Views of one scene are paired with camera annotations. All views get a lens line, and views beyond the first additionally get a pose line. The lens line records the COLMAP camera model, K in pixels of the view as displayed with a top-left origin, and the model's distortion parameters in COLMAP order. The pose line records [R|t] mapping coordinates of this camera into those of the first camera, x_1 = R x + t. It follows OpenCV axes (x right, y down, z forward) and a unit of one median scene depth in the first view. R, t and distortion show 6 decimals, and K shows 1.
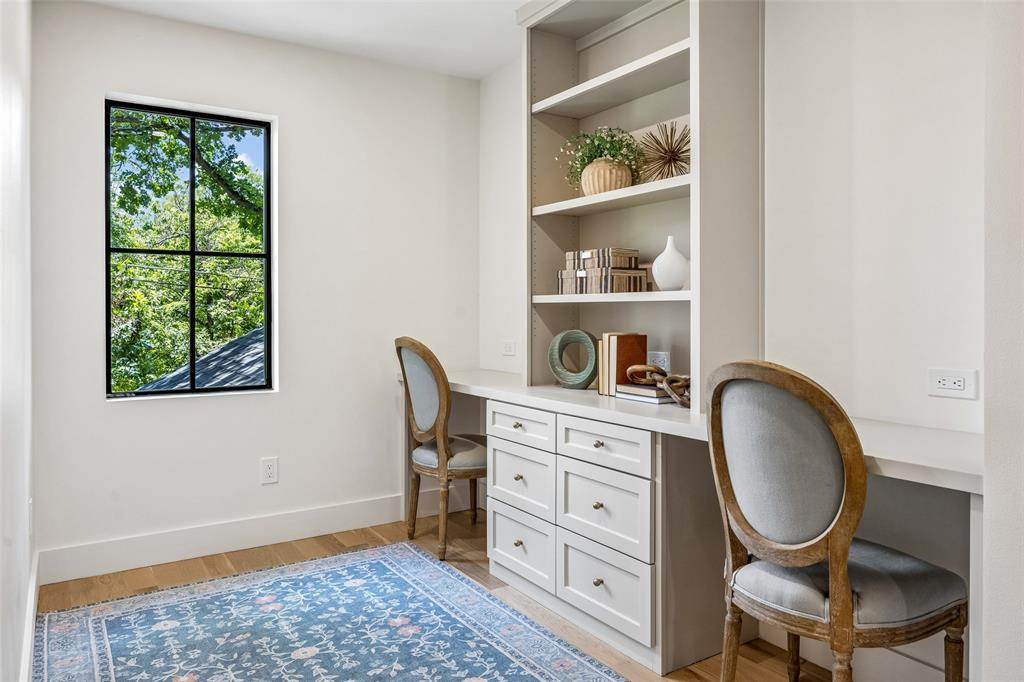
lens RADIAL K [[701.5, 0, 512.3], [0, 701.5, 320.8], [0, 0, 1]] dist [-0.001252, -0.000253]
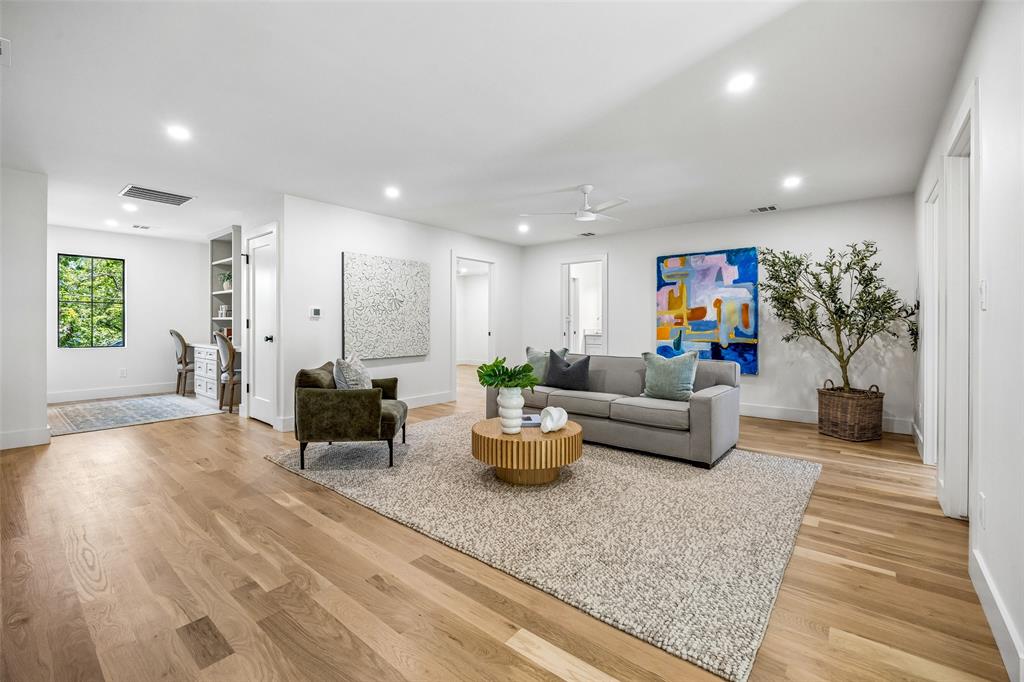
lens RADIAL K [[431.6, 0, 514.9], [0, 431.6, 329.7], [0, 0, 1]] dist [-0.010024, -0.000072]
pose [[0.951242, 0.004033, 0.308420, 0.690601], [-0.003599, 0.999992, -0.001977, 0.019927], [-0.308425, 0.000770, 0.951248, -1.282289]]
